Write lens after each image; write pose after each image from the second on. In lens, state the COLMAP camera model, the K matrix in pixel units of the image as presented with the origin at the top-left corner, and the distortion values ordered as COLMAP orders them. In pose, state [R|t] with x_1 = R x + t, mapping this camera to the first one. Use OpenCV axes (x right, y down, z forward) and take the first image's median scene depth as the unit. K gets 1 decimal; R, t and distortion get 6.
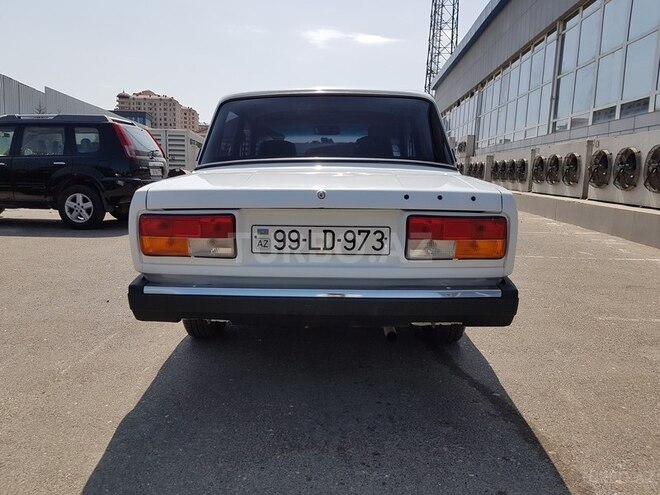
lens RADIAL K [[519.8, 0, 321.2], [0, 519.8, 261.6], [0, 0, 1]] dist [-0.003763, -0.021482]
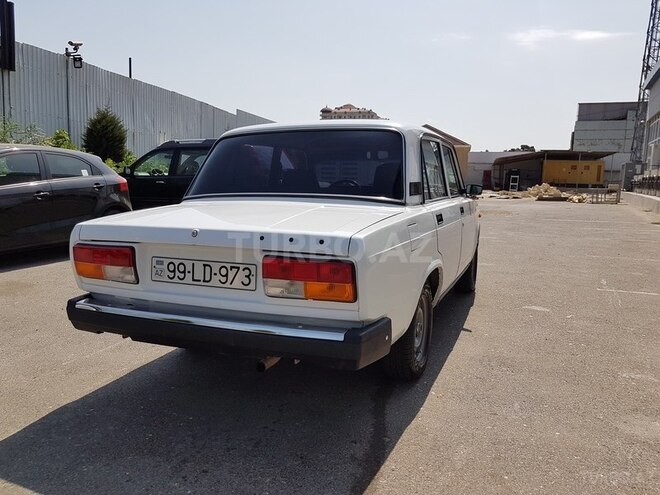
lens RADIAL K [[519.8, 0, 321.2], [0, 519.8, 261.6], [0, 0, 1]] dist [-0.003763, -0.021482]
pose [[0.934498, 0.050850, -0.352319, 0.632856], [-0.056736, 0.998369, -0.006393, -0.073303], [0.351419, 0.025964, 0.935858, 0.042056]]
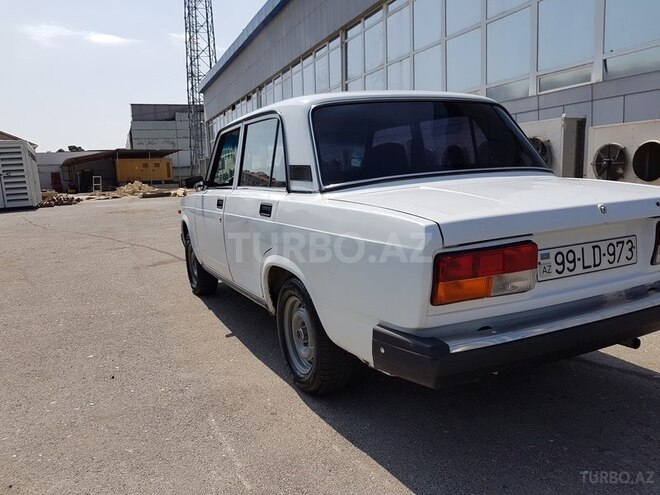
lens RADIAL K [[519.8, 0, 321.2], [0, 519.8, 261.6], [0, 0, 1]] dist [-0.003763, -0.021482]
pose [[0.891342, -0.134600, 0.432889, -0.838268], [0.136873, 0.990245, 0.026071, -0.124153], [-0.432175, 0.036013, 0.901070, 0.367694]]
